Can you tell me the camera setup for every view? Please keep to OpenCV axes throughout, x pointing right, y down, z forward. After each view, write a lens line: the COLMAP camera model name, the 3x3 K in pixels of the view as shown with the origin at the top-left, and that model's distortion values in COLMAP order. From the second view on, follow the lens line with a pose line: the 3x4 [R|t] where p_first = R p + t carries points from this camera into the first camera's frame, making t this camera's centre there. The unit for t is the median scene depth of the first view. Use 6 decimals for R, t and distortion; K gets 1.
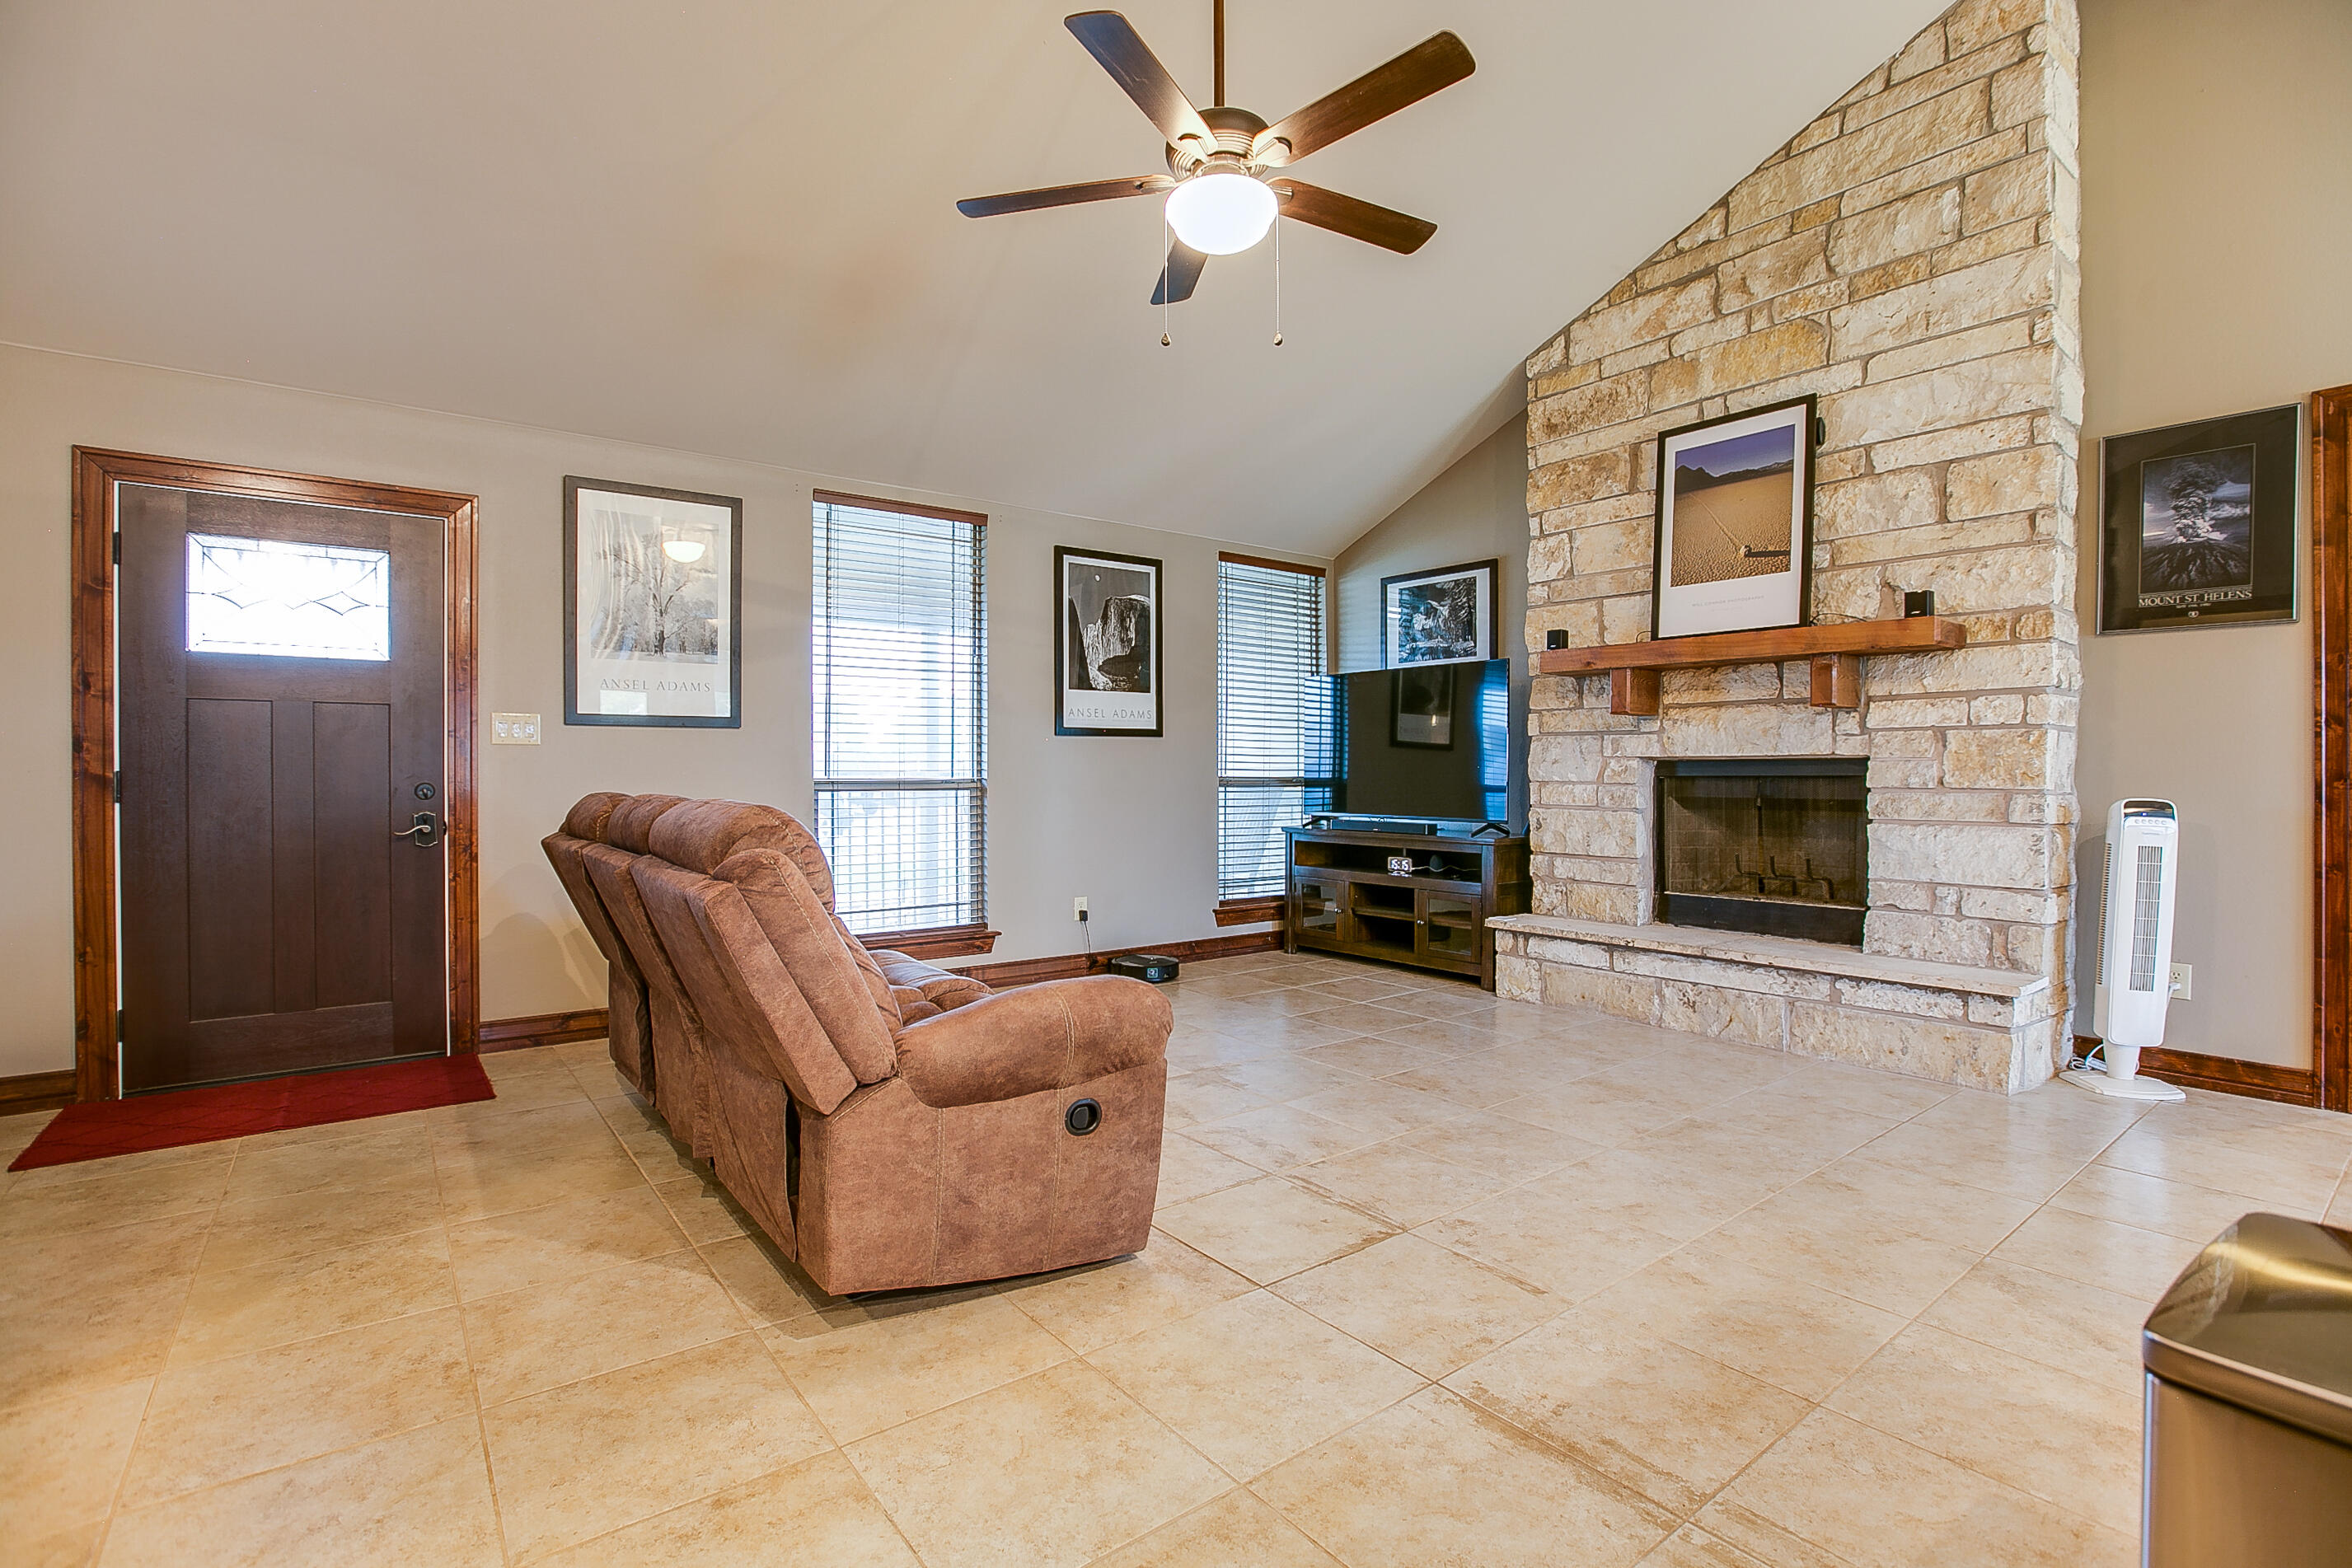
lens RADIAL K [[1068.0, 0, 1171.9], [0, 1068.0, 781.6], [0, 0, 1]] dist [-0.059792, 0.027713]
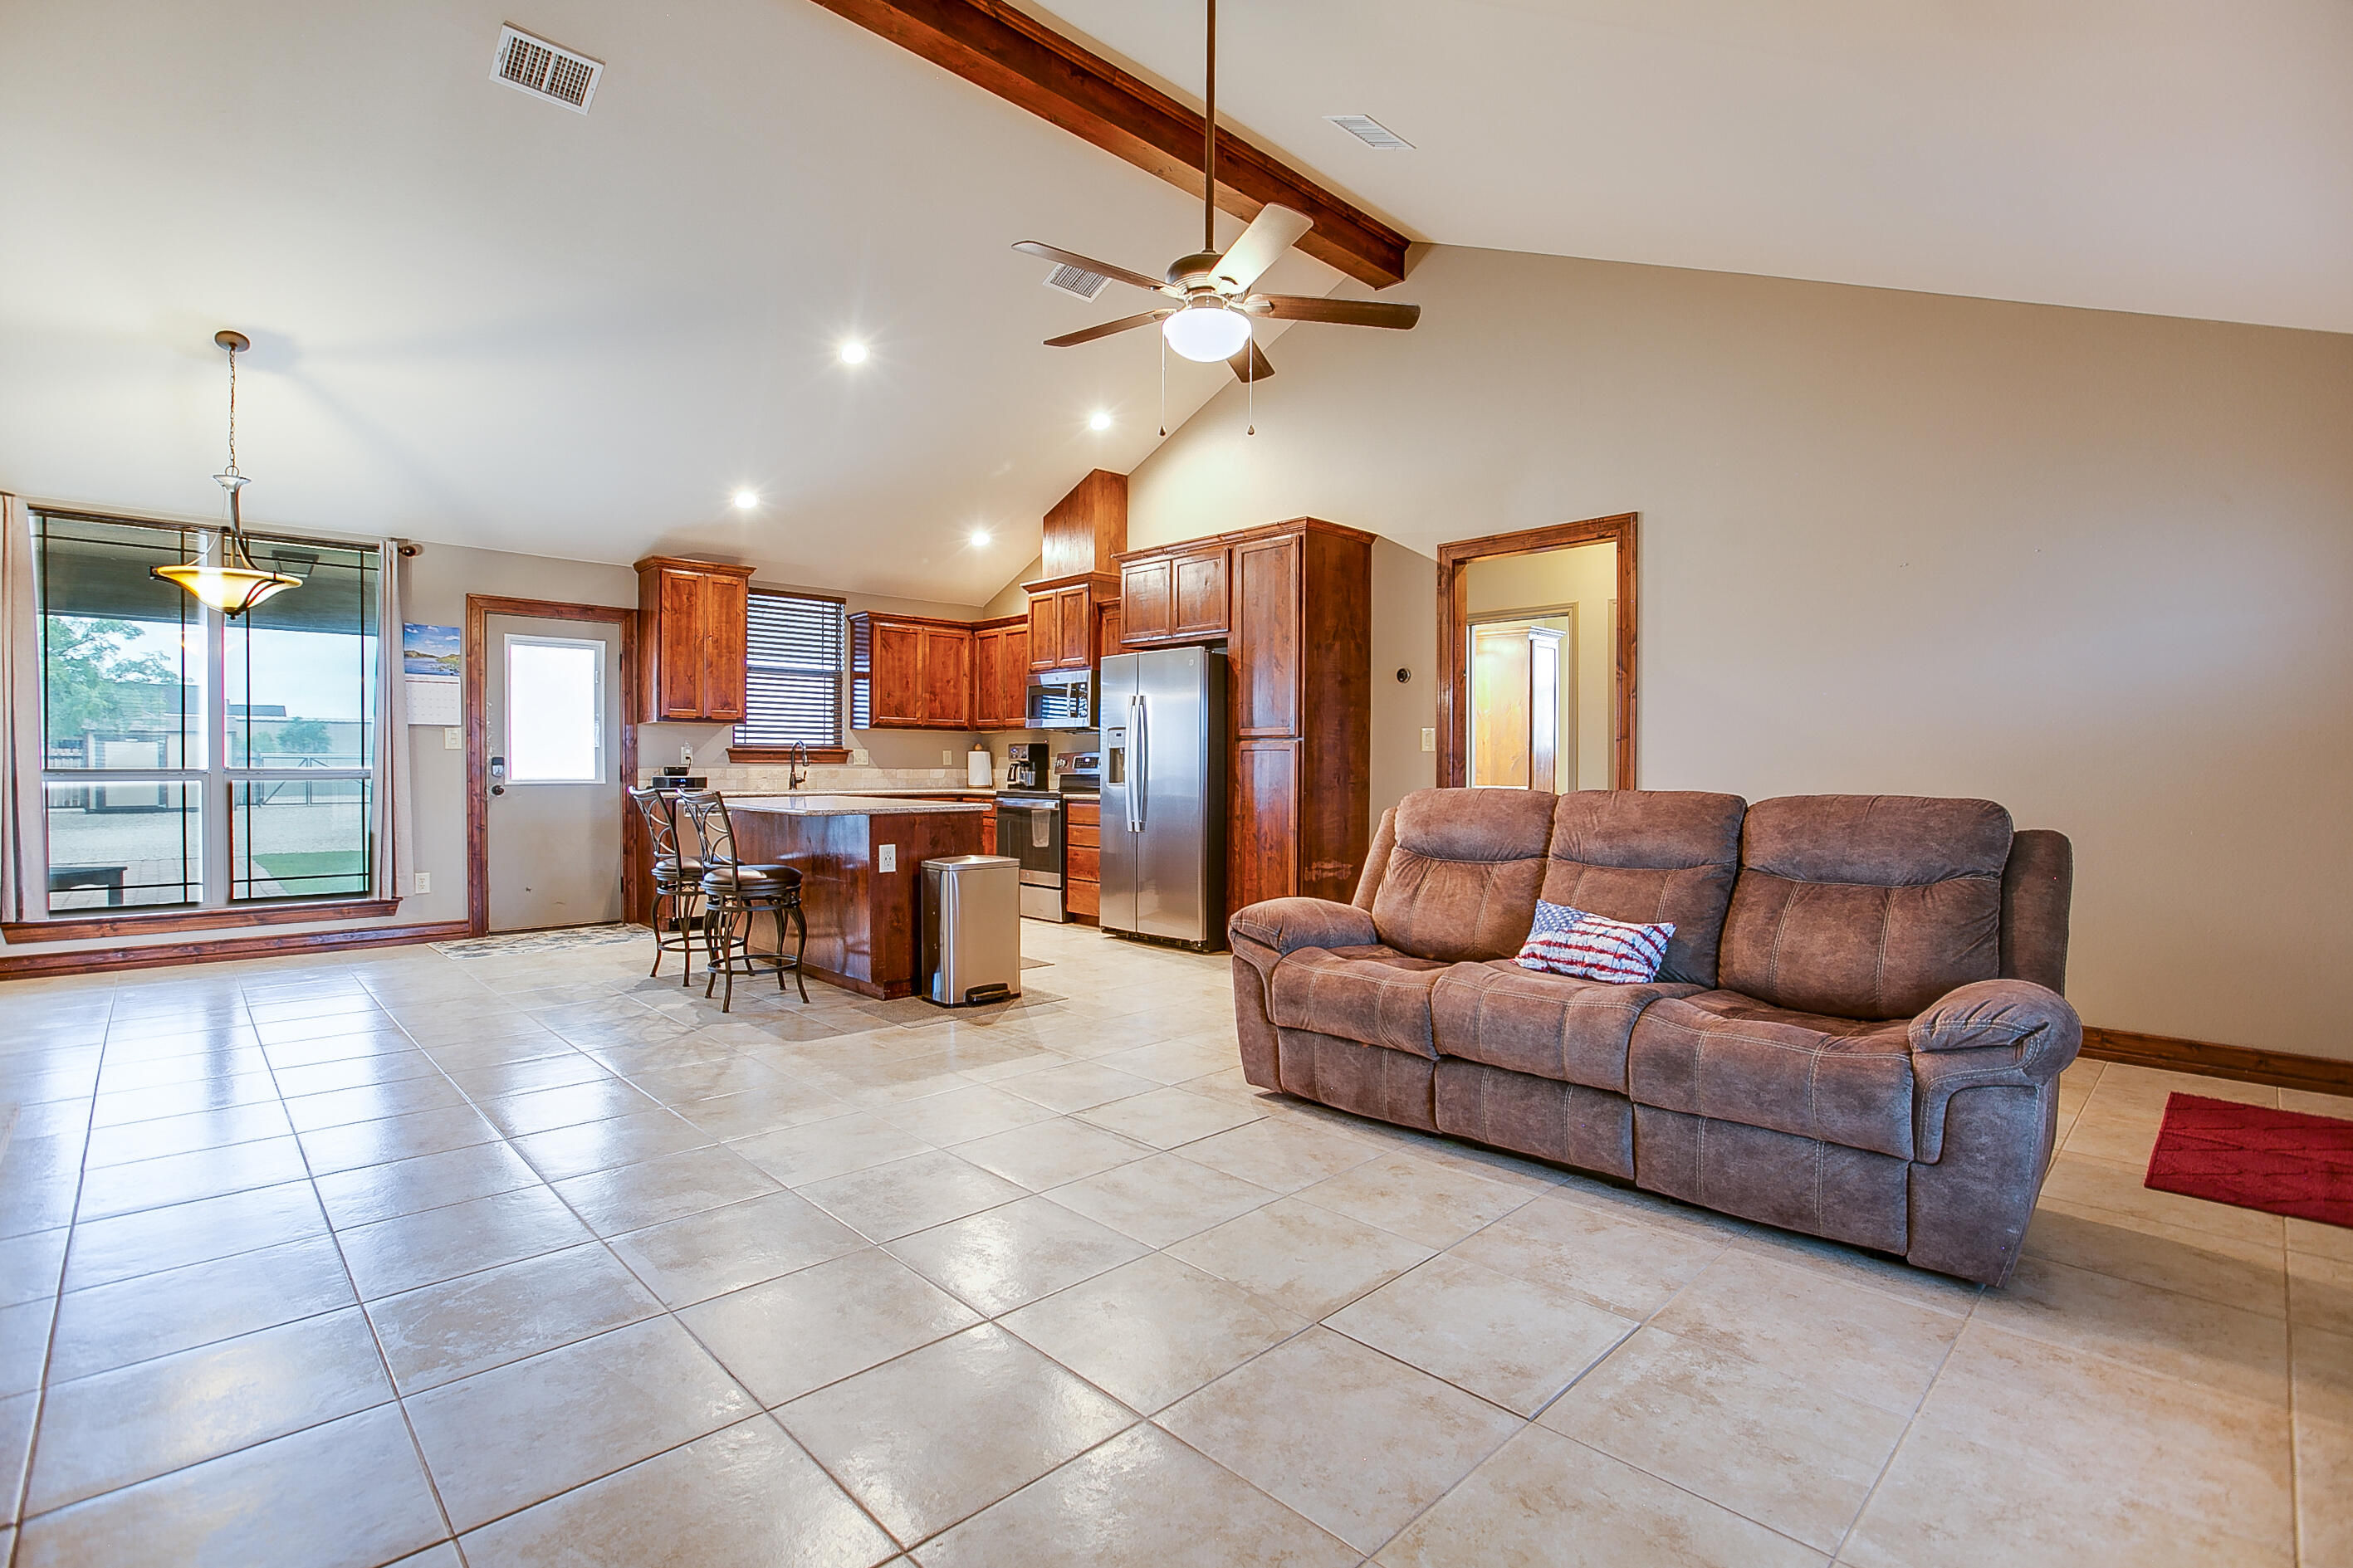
lens RADIAL K [[1075.6, 0, 1171.4], [0, 1075.6, 764.7], [0, 0, 1]] dist [-0.010804, 0.000048]
pose [[-0.993759, -0.002418, -0.111525, 0.130276], [-0.003050, 0.999980, 0.005500, -0.013861], [0.111510, 0.005806, -0.993746, 1.288228]]
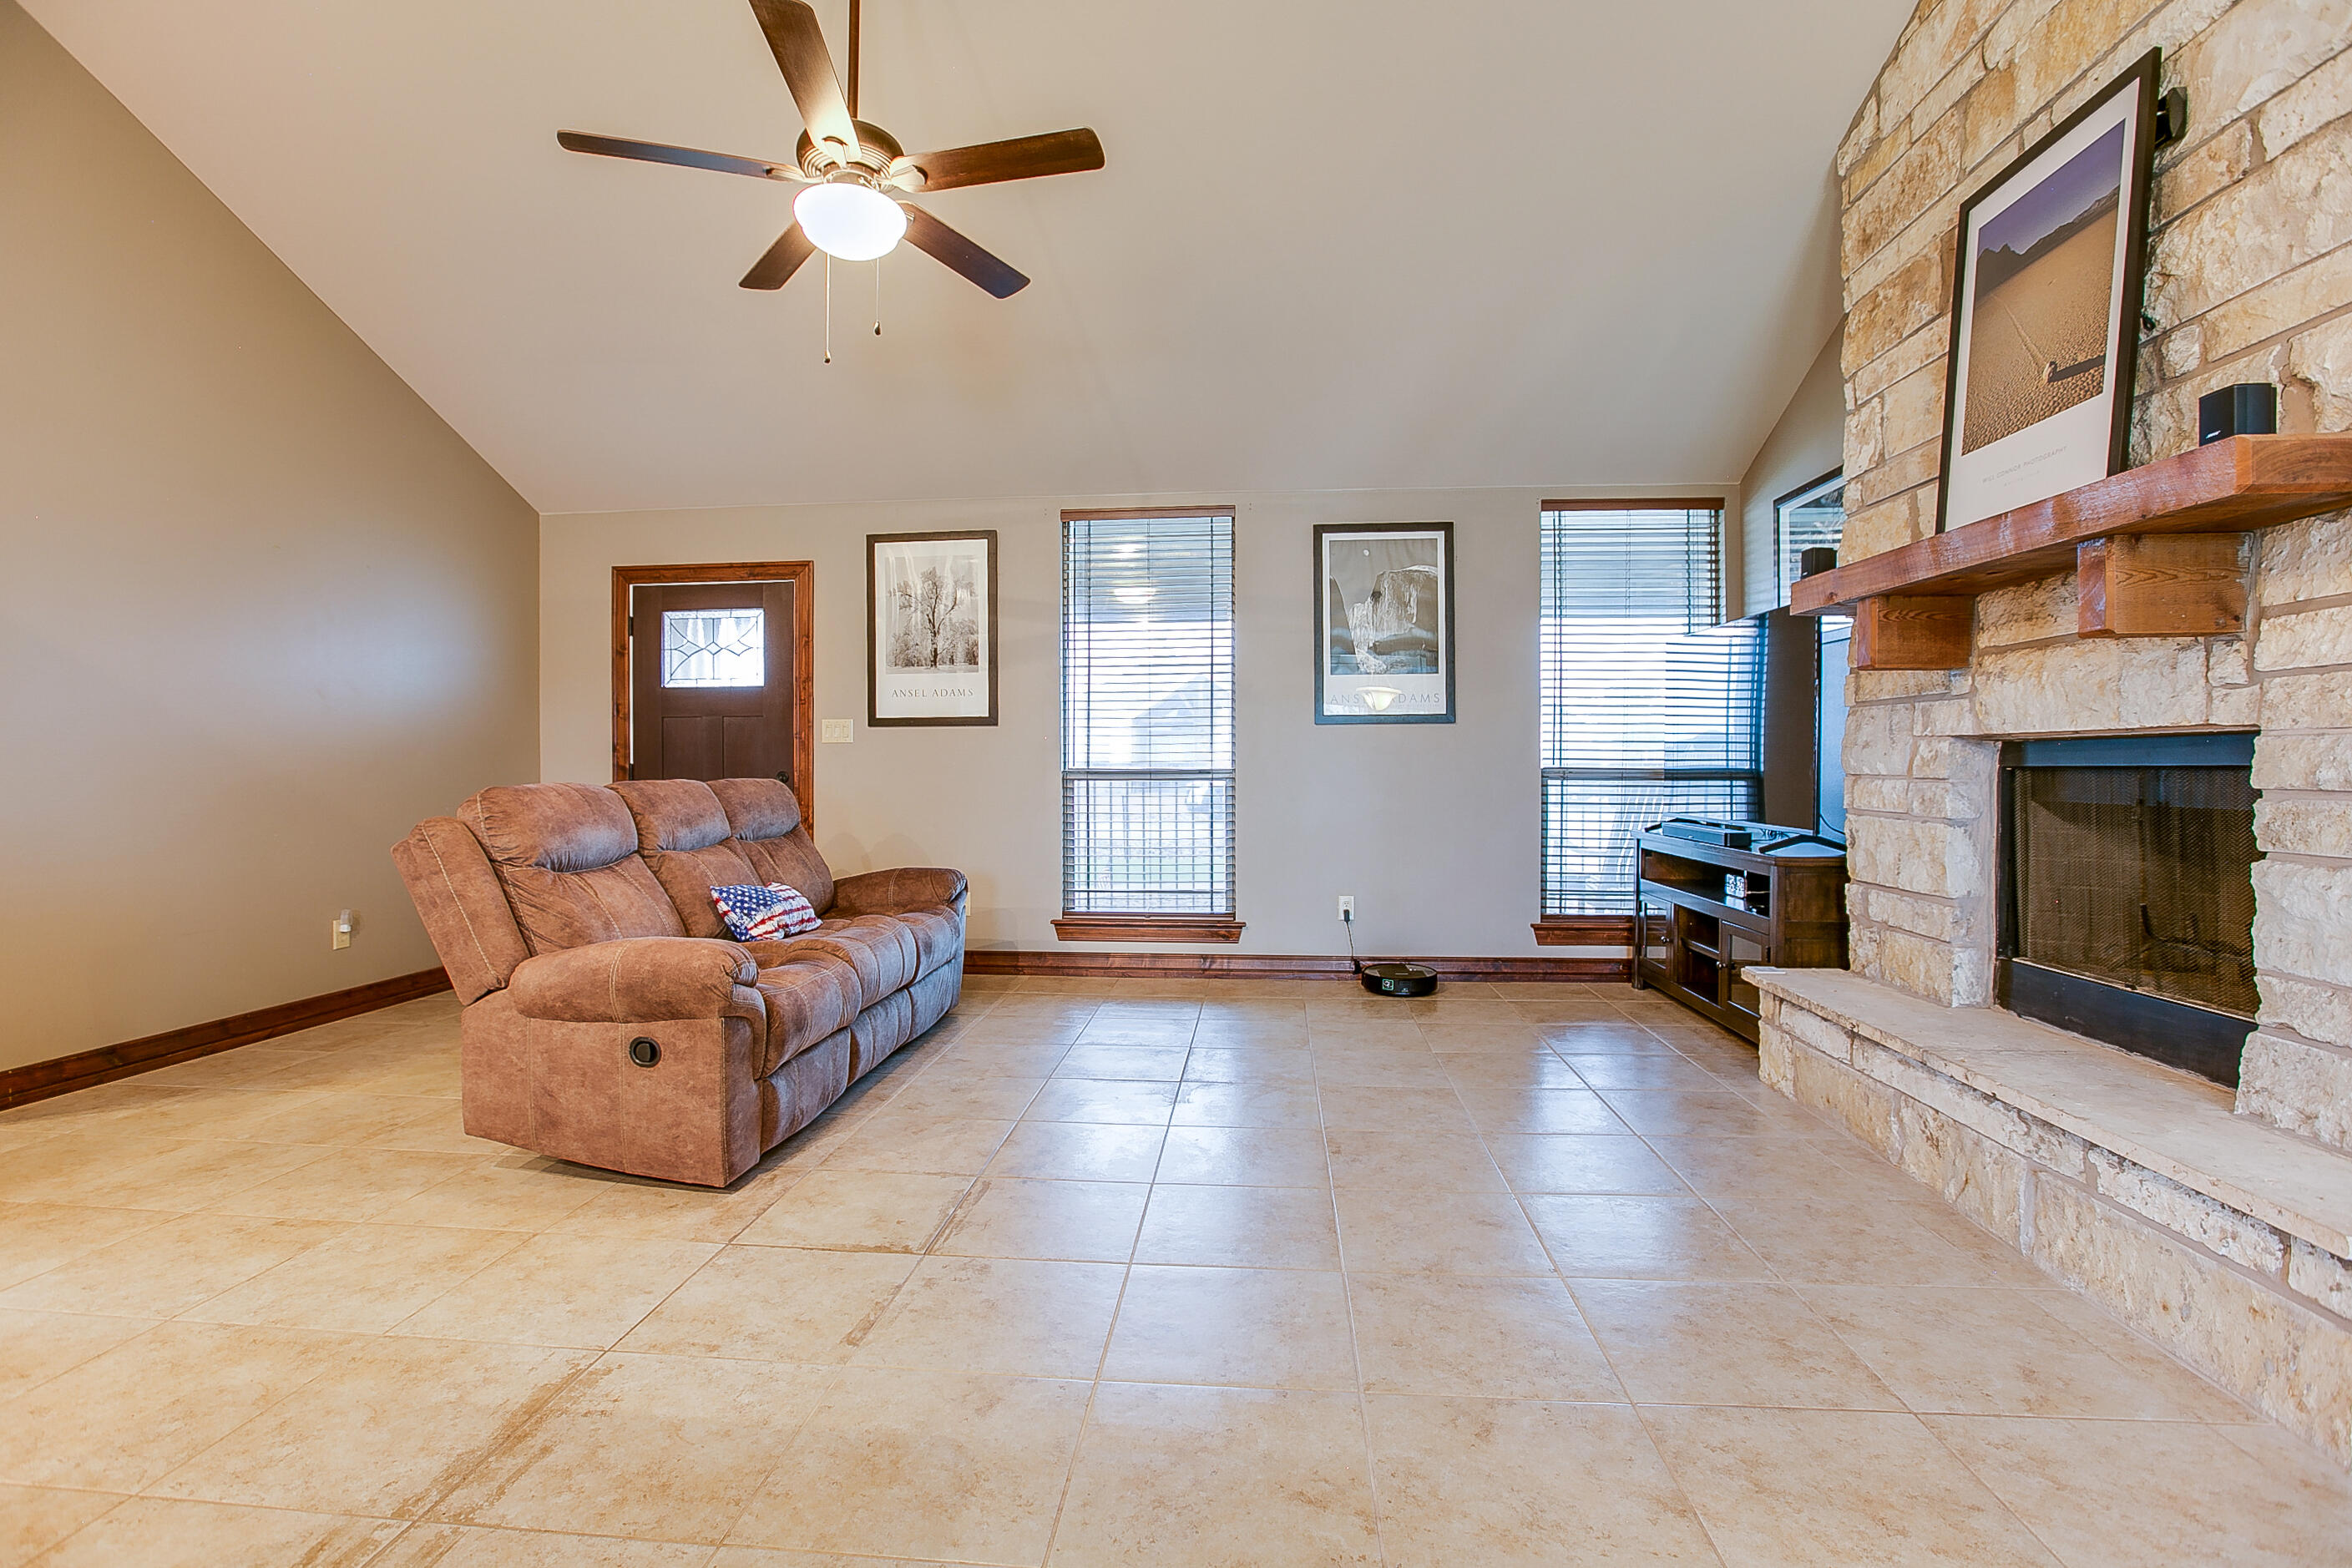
lens RADIAL K [[1084.1, 0, 1185.7], [0, 1084.1, 781.6], [0, 0, 1]] dist [-0.046802, 0.014434]
pose [[0.741827, 0.009187, -0.670528, 0.556307], [-0.004137, 0.999950, 0.009124, -0.000289], [0.670579, -0.003995, 0.741828, 0.246995]]
